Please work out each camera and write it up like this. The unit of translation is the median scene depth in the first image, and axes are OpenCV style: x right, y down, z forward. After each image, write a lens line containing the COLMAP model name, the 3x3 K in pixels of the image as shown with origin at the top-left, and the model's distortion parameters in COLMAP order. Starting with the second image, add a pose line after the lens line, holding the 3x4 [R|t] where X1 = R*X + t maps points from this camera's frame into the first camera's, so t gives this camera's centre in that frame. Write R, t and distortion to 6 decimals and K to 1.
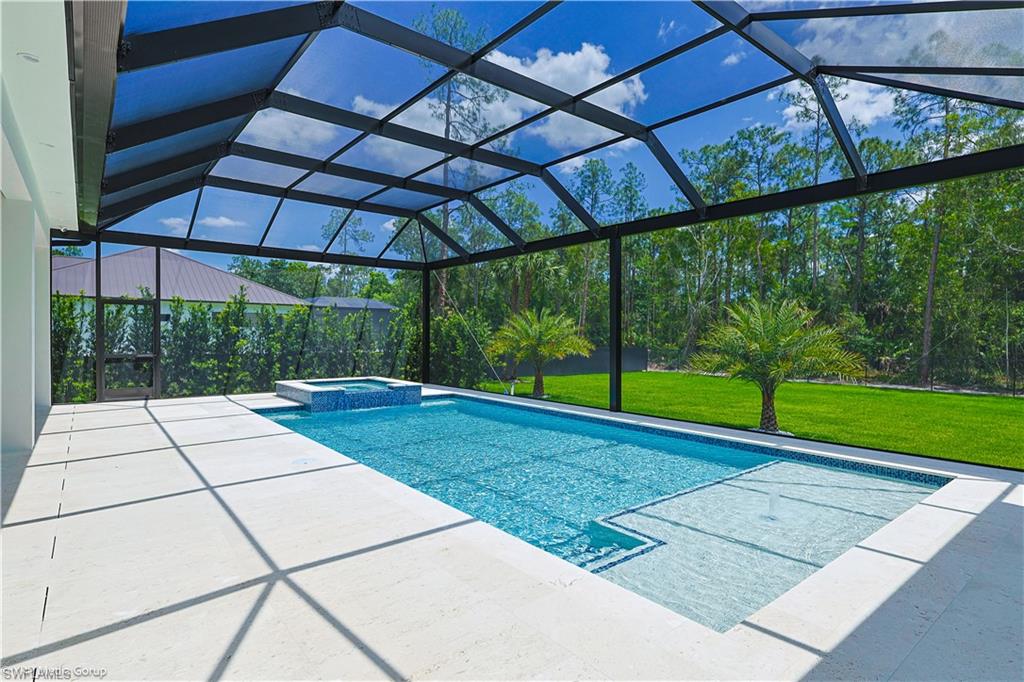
lens RADIAL K [[529.1, 0, 514.2], [0, 529.1, 338.3], [0, 0, 1]] dist [0.000100, 0.000464]
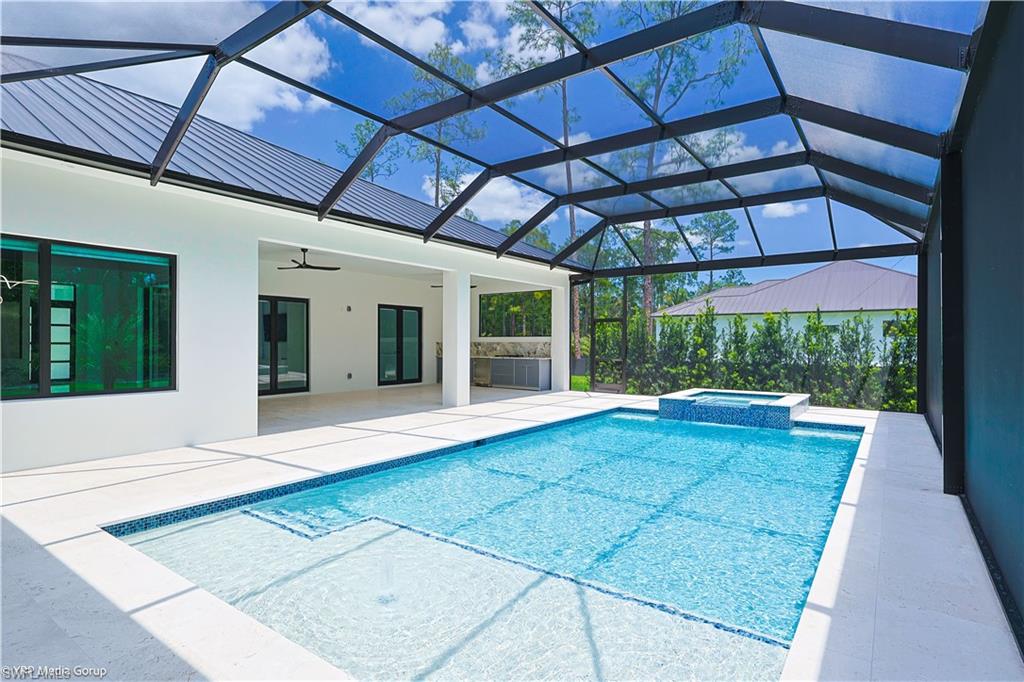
lens RADIAL K [[529.1, 0, 514.7], [0, 529.1, 341.5], [0, 0, 1]] dist [0.000100, 0.000464]
pose [[0.262306, -0.005940, -0.964966, 0.469370], [-0.006970, 0.999943, -0.008050, -0.001370], [0.964959, 0.008837, 0.262250, 0.366840]]
